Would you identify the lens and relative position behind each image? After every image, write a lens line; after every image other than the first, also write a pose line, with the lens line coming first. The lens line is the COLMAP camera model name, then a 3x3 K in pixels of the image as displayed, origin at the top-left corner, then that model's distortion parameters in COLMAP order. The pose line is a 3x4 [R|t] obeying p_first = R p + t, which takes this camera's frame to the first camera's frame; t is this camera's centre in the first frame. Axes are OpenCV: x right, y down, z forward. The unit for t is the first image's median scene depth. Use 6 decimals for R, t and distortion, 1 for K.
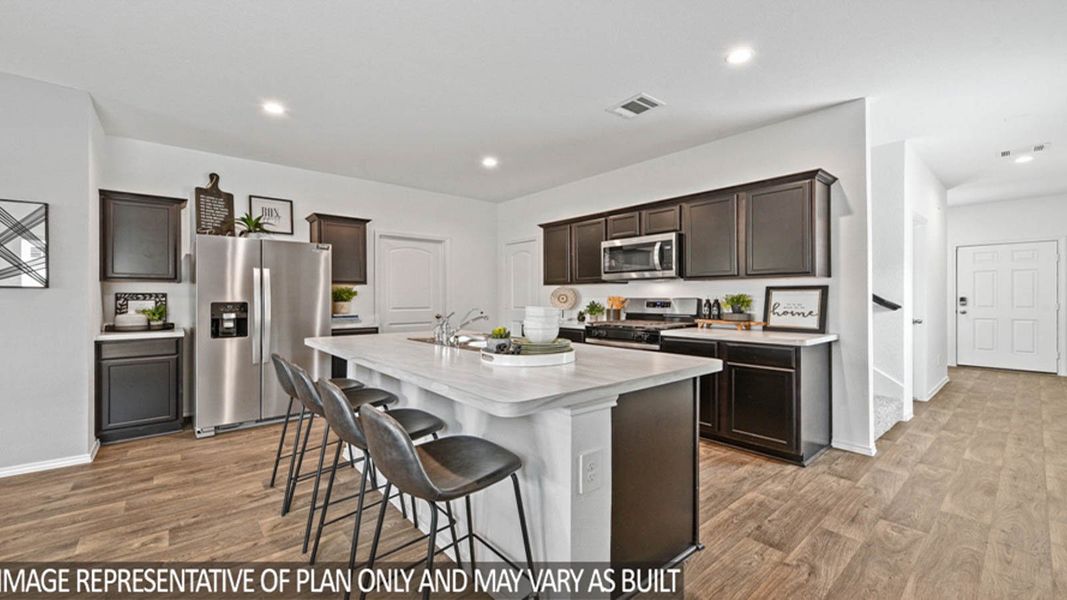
lens RADIAL K [[426.7, 0, 534.1], [0, 426.7, 298.1], [0, 0, 1]] dist [0.007583, -0.002814]
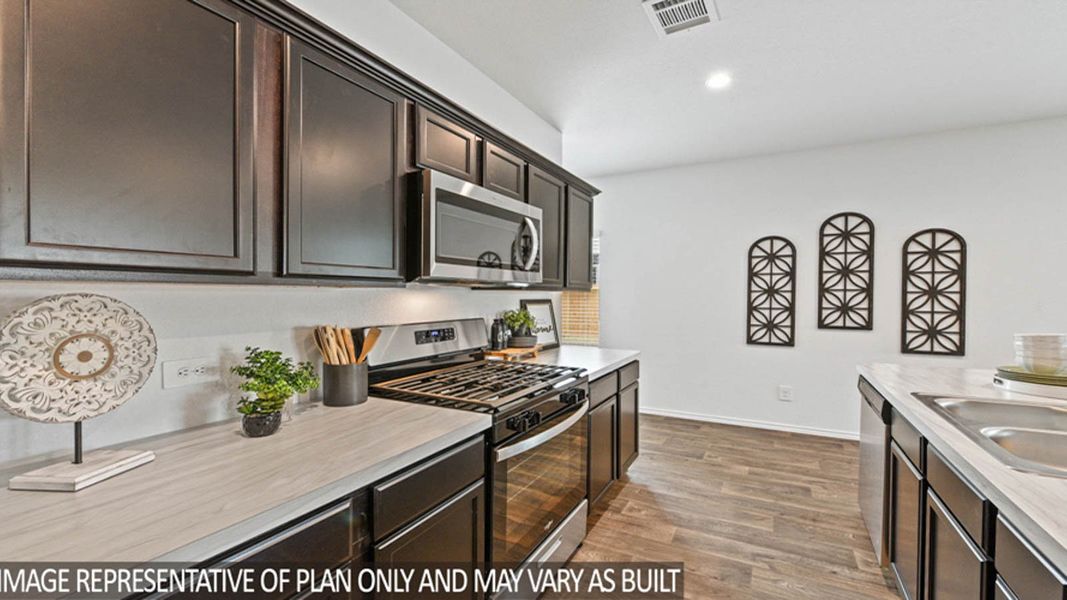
lens RADIAL K [[438.3, 0, 532.9], [0, 438.3, 301.0], [0, 0, 1]] dist [-0.016460, 0.000100]
pose [[-0.345851, -0.016093, 0.938152, -0.245354], [-0.001589, 0.999862, 0.016566, -0.037280], [-0.938288, 0.004239, -0.345828, 1.238831]]
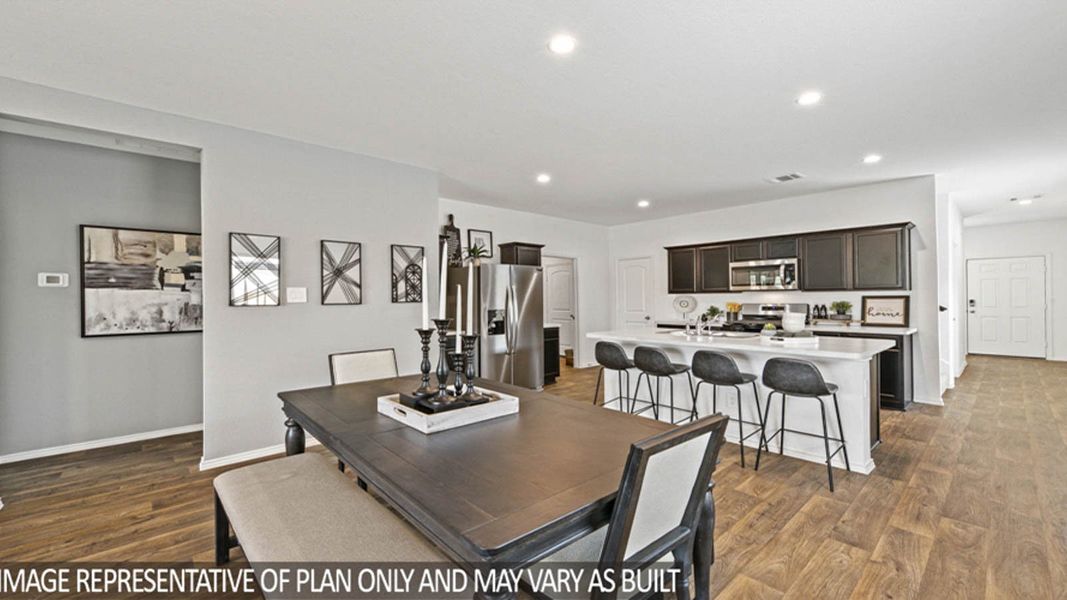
lens RADIAL K [[426.7, 0, 540.2], [0, 426.7, 298.1], [0, 0, 1]] dist [0.007583, -0.002814]
pose [[0.999400, -0.007701, 0.033765, -0.593000], [0.007829, 0.999963, -0.003676, -0.022404], [-0.033735, 0.003938, 0.999423, -0.416308]]
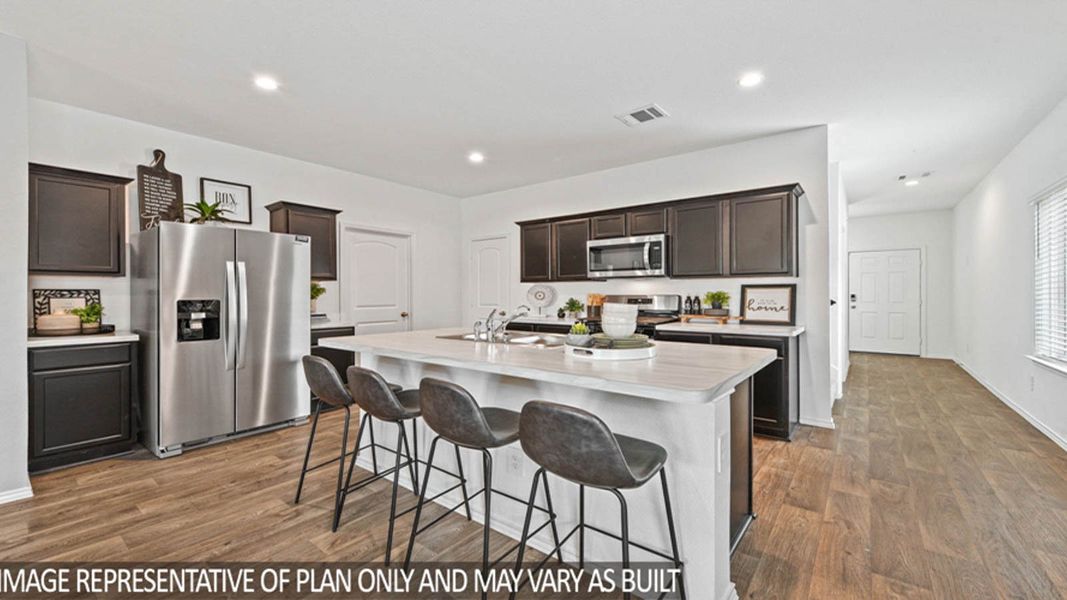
lens RADIAL K [[426.7, 0, 535.4], [0, 426.7, 295.8], [0, 0, 1]] dist [0.007583, -0.002814]
pose [[0.979742, -0.000859, 0.200263, -0.208500], [0.000633, 0.999999, 0.001196, 0.000452], [-0.200264, -0.001045, 0.979742, 0.007287]]
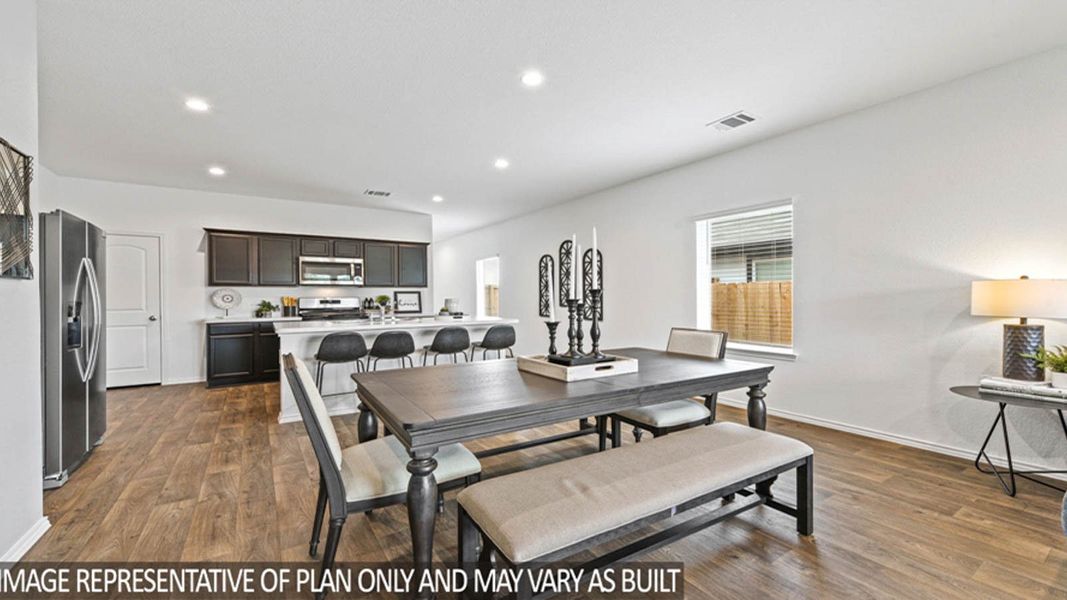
lens RADIAL K [[426.7, 0, 529.8], [0, 426.7, 300.5], [0, 0, 1]] dist [0.007583, -0.002814]
pose [[0.145616, -0.008005, 0.989309, -1.311342], [0.005260, 0.999959, 0.007317, 0.004073], [-0.989327, 0.004139, 0.145652, 0.080274]]
